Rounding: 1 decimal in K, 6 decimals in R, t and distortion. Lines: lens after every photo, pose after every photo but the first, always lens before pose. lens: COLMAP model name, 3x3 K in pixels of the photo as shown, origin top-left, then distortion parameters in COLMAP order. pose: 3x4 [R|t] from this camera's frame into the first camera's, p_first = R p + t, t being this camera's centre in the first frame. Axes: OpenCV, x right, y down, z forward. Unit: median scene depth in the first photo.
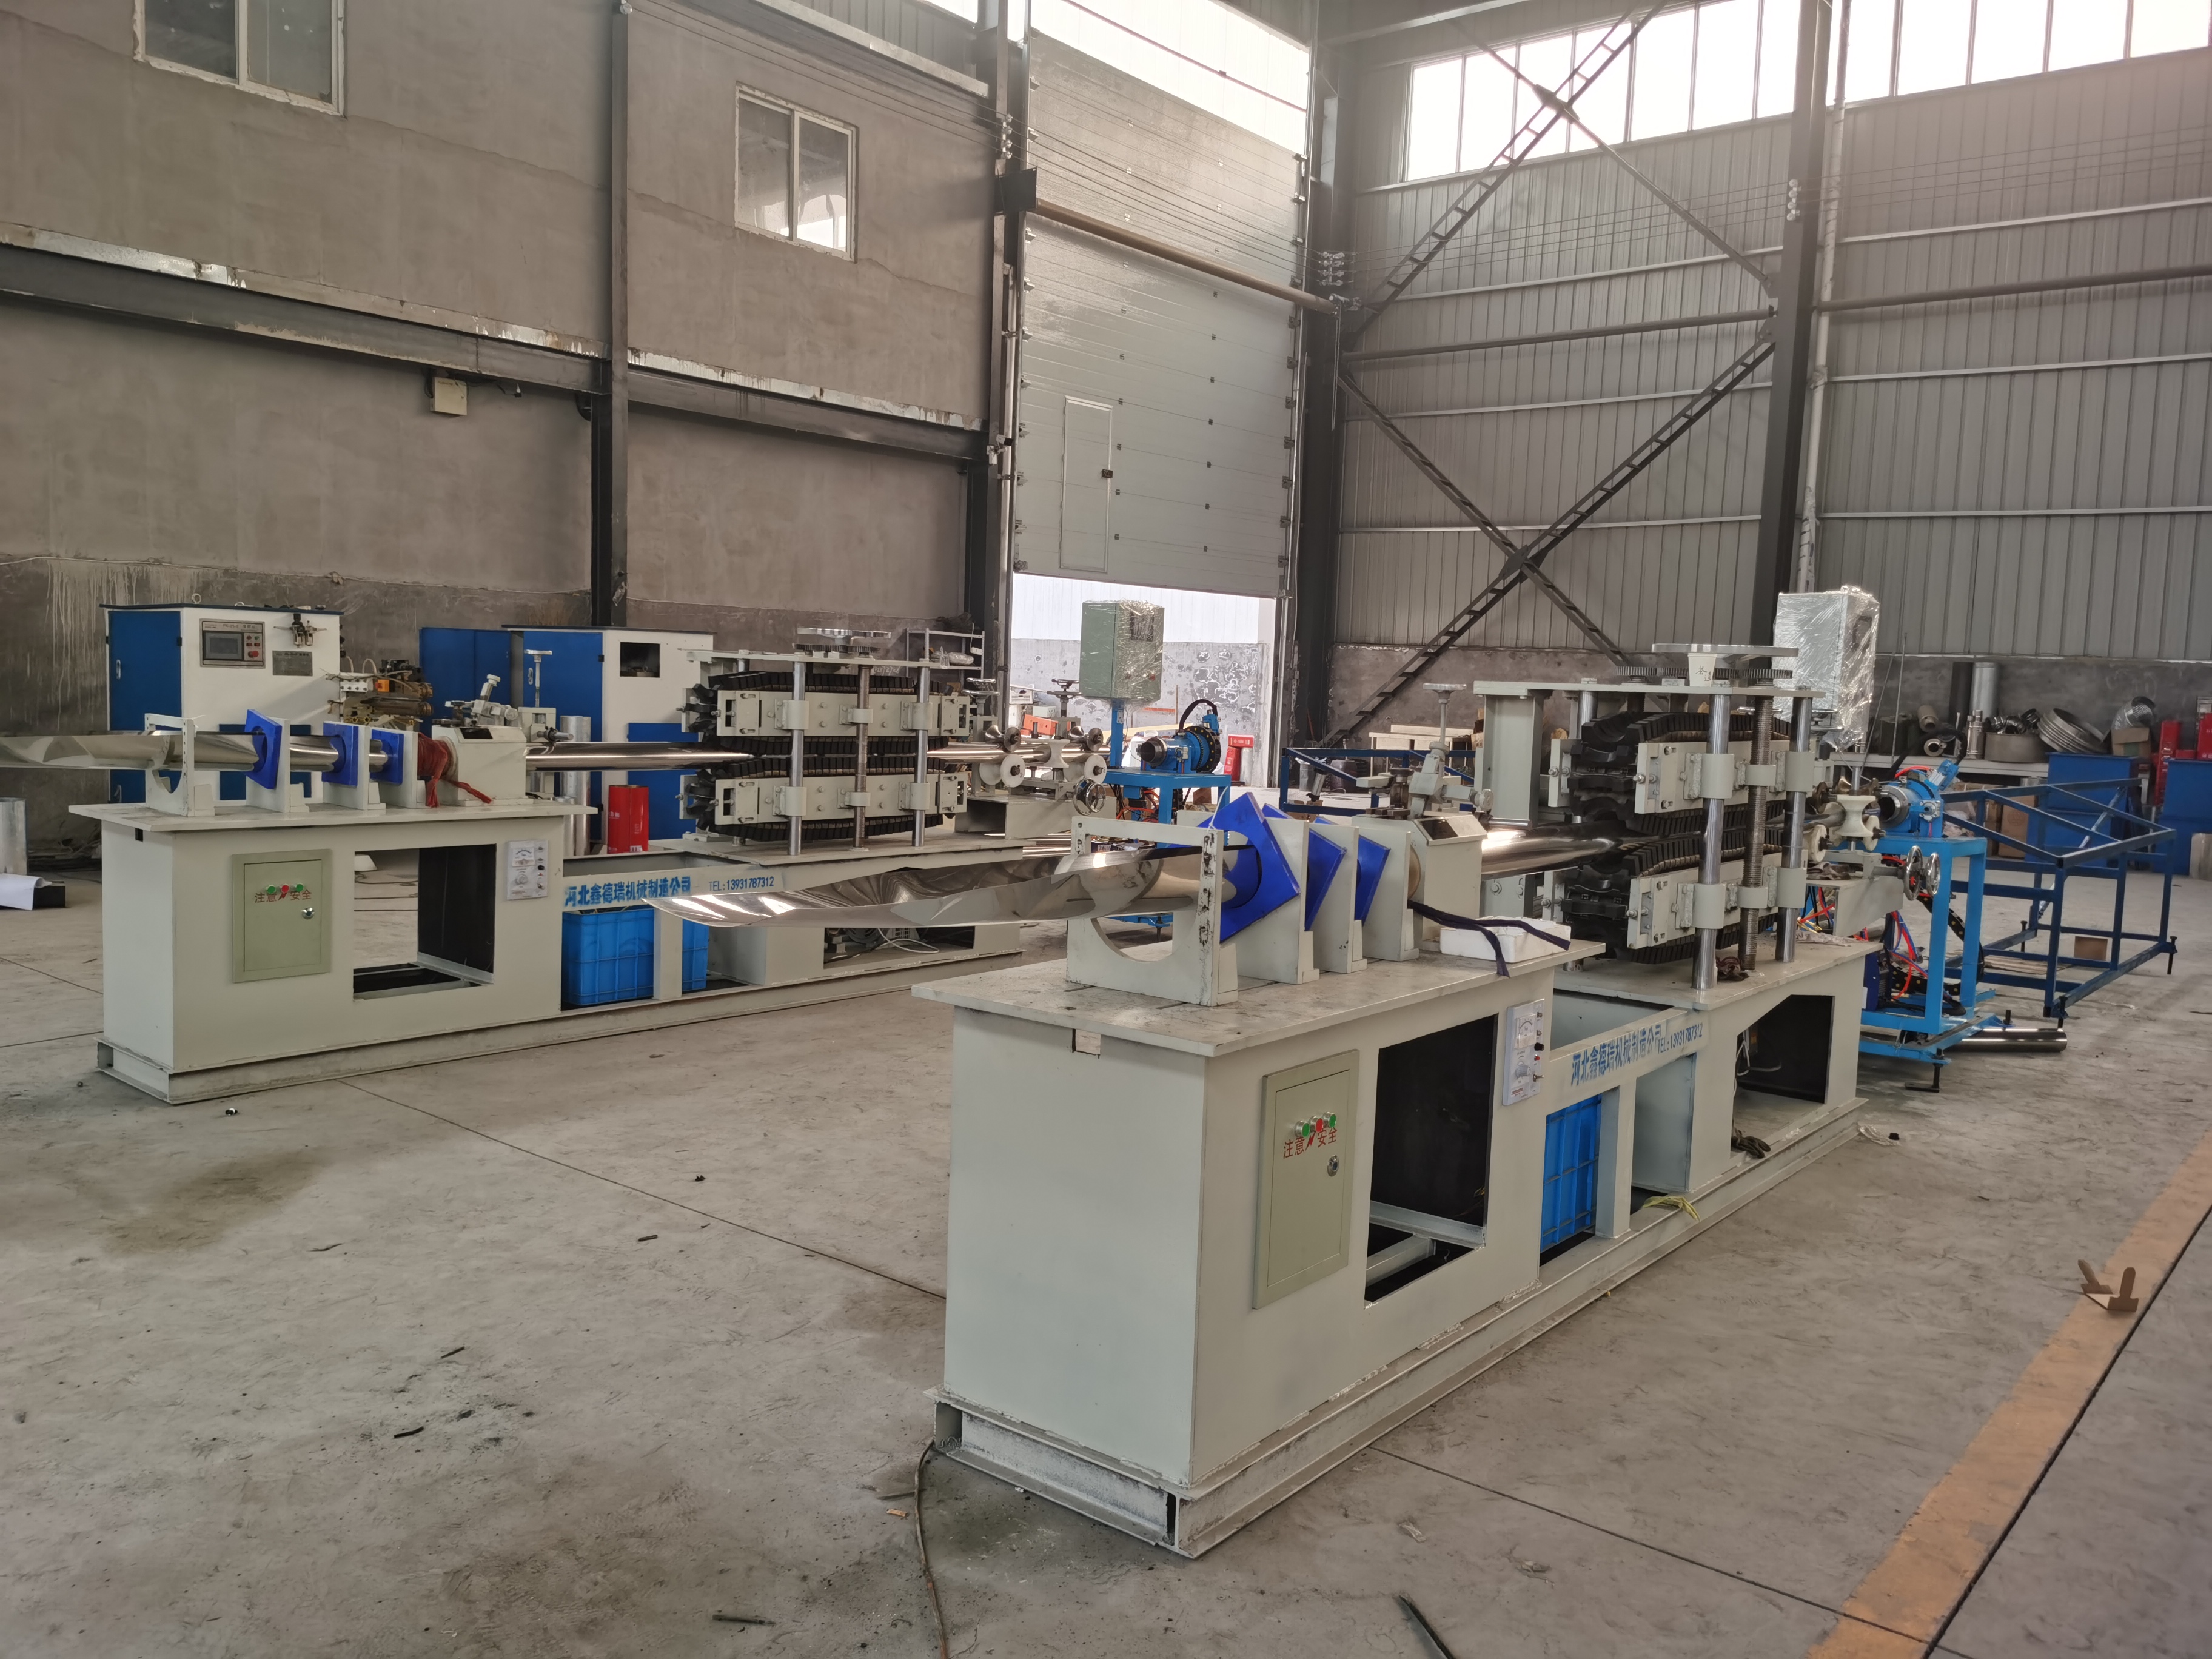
lens RADIAL K [[1697.7, 0, 1136.0], [0, 1697.7, 835.0], [0, 0, 1]] dist [0.037527, -0.077295]
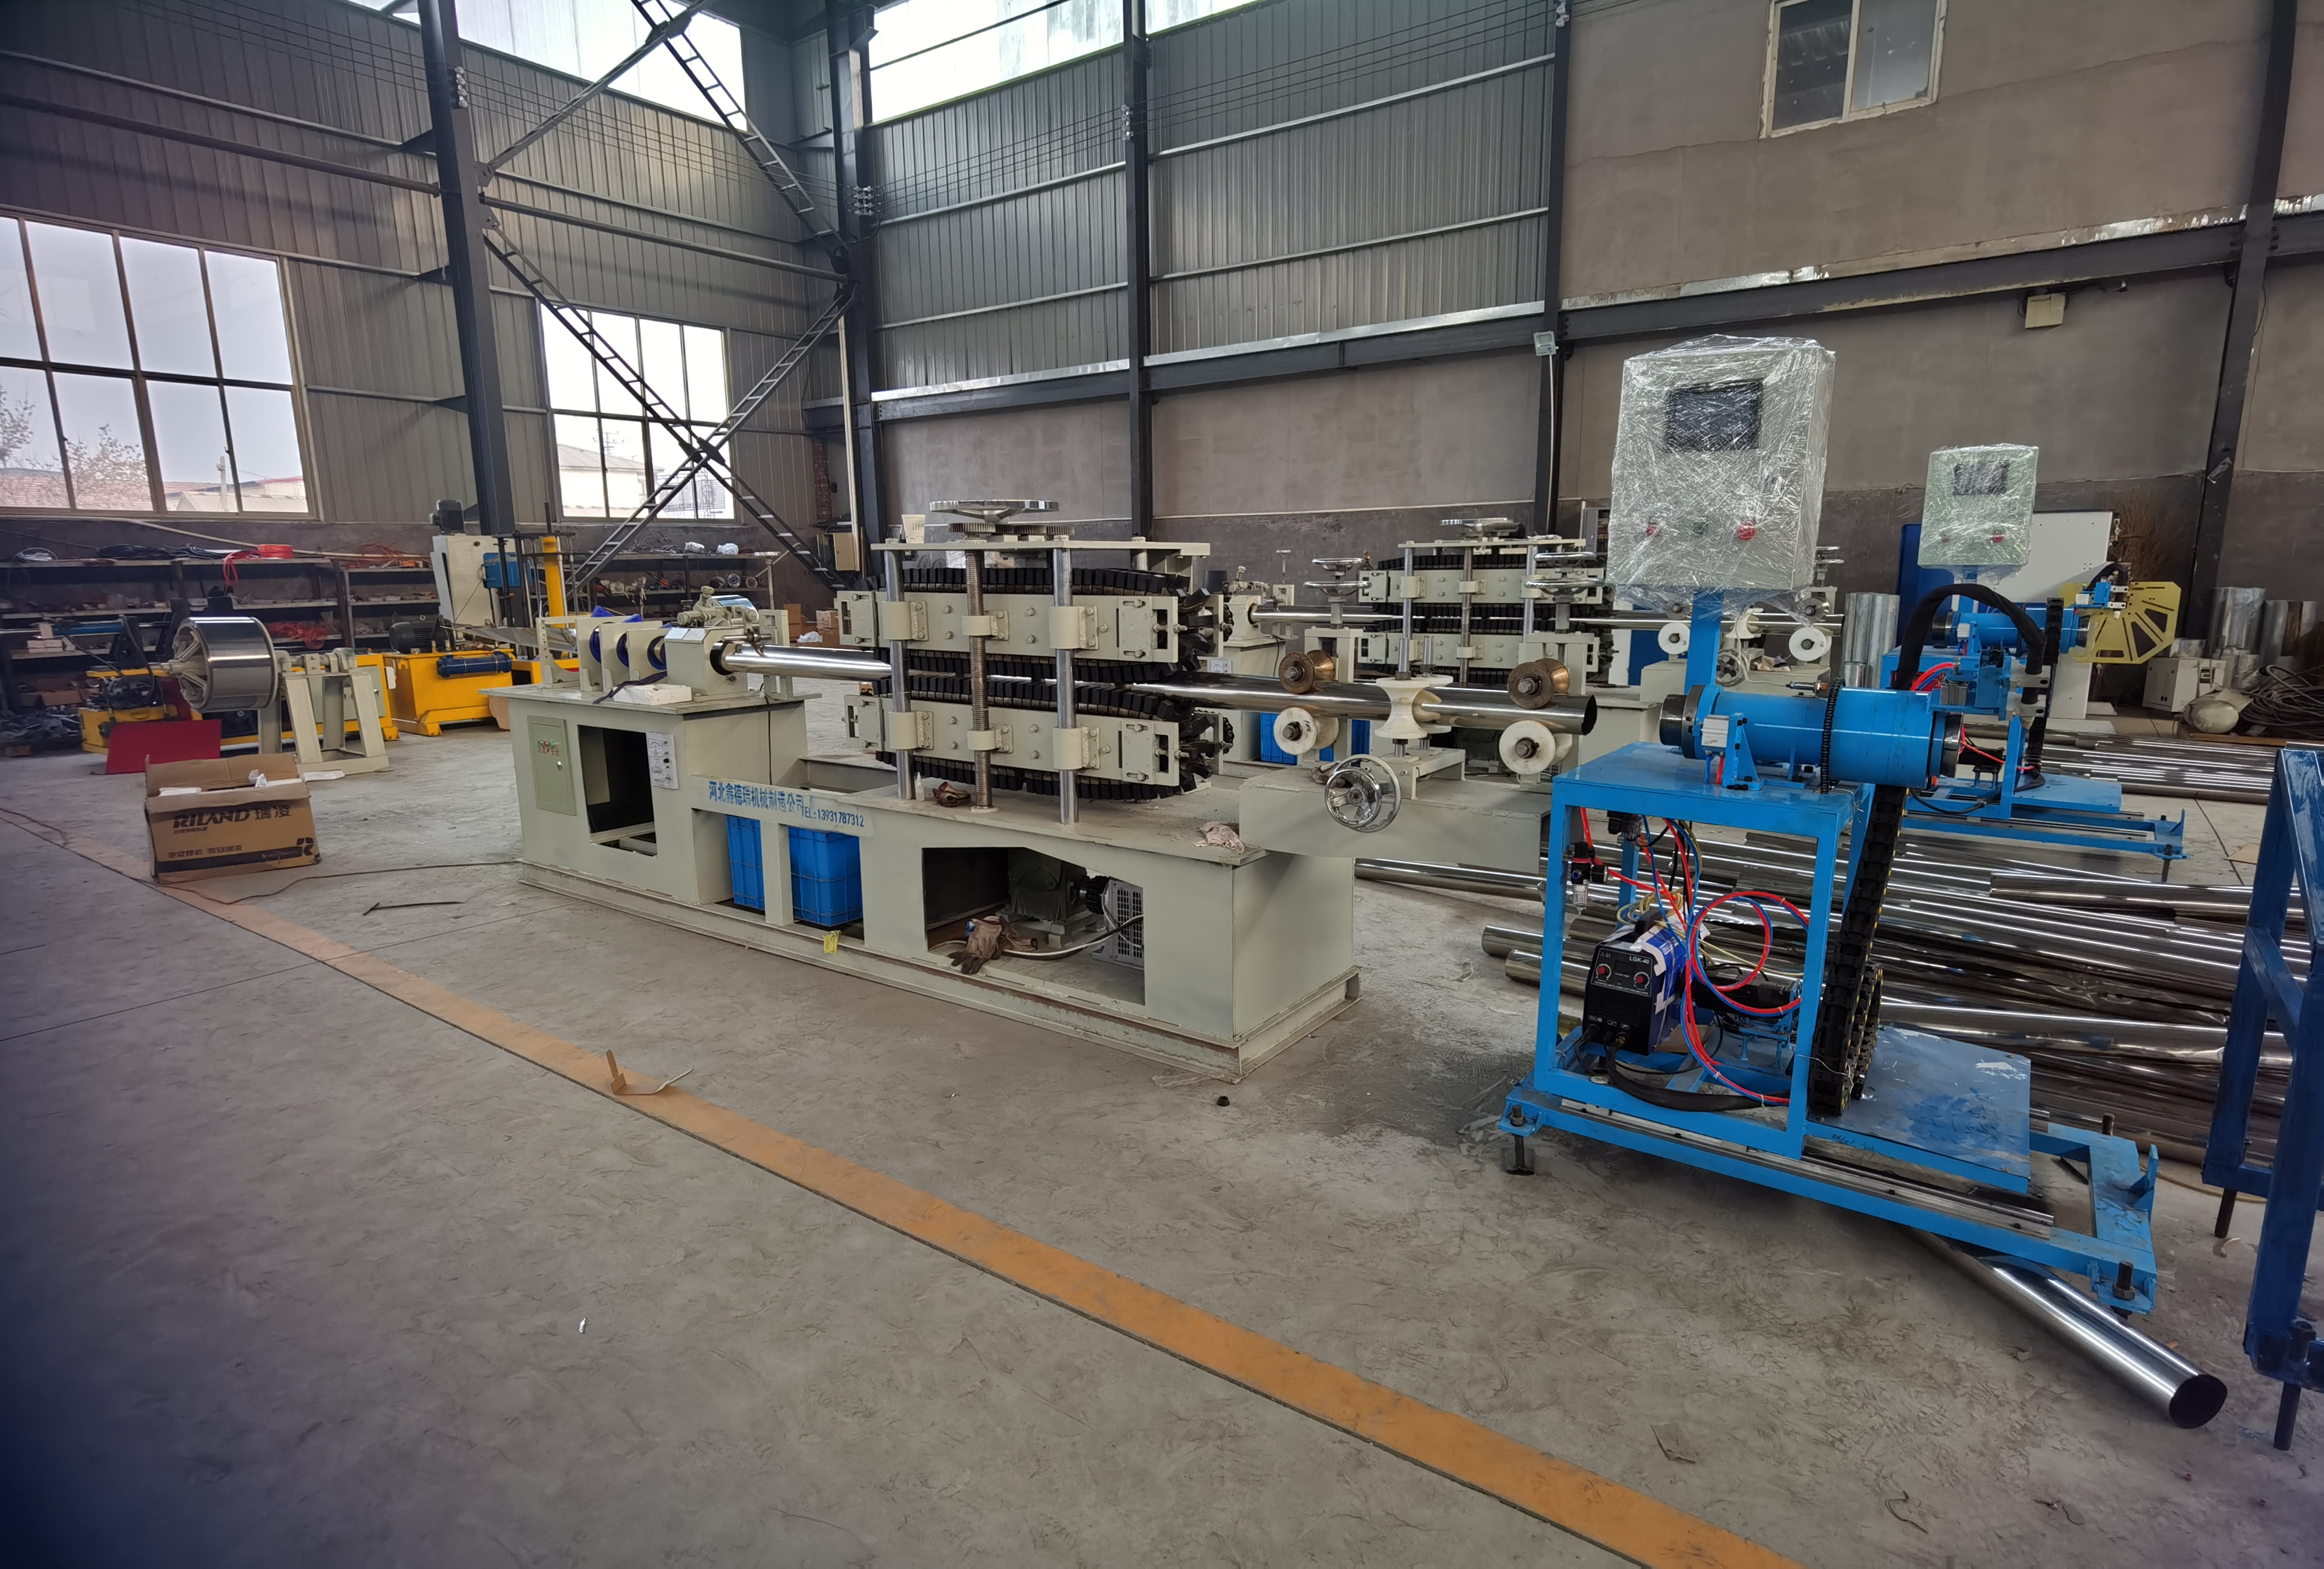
lens RADIAL K [[1242.3, 0, 1162.0], [0, 1242.3, 784.5], [0, 0, 1]] dist [-0.001101, 0.002728]
pose [[0.029971, 0.139220, -0.989808, 0.395098], [-0.072668, 0.987936, 0.136756, -0.017385], [0.996906, 0.067829, 0.039726, 0.375454]]
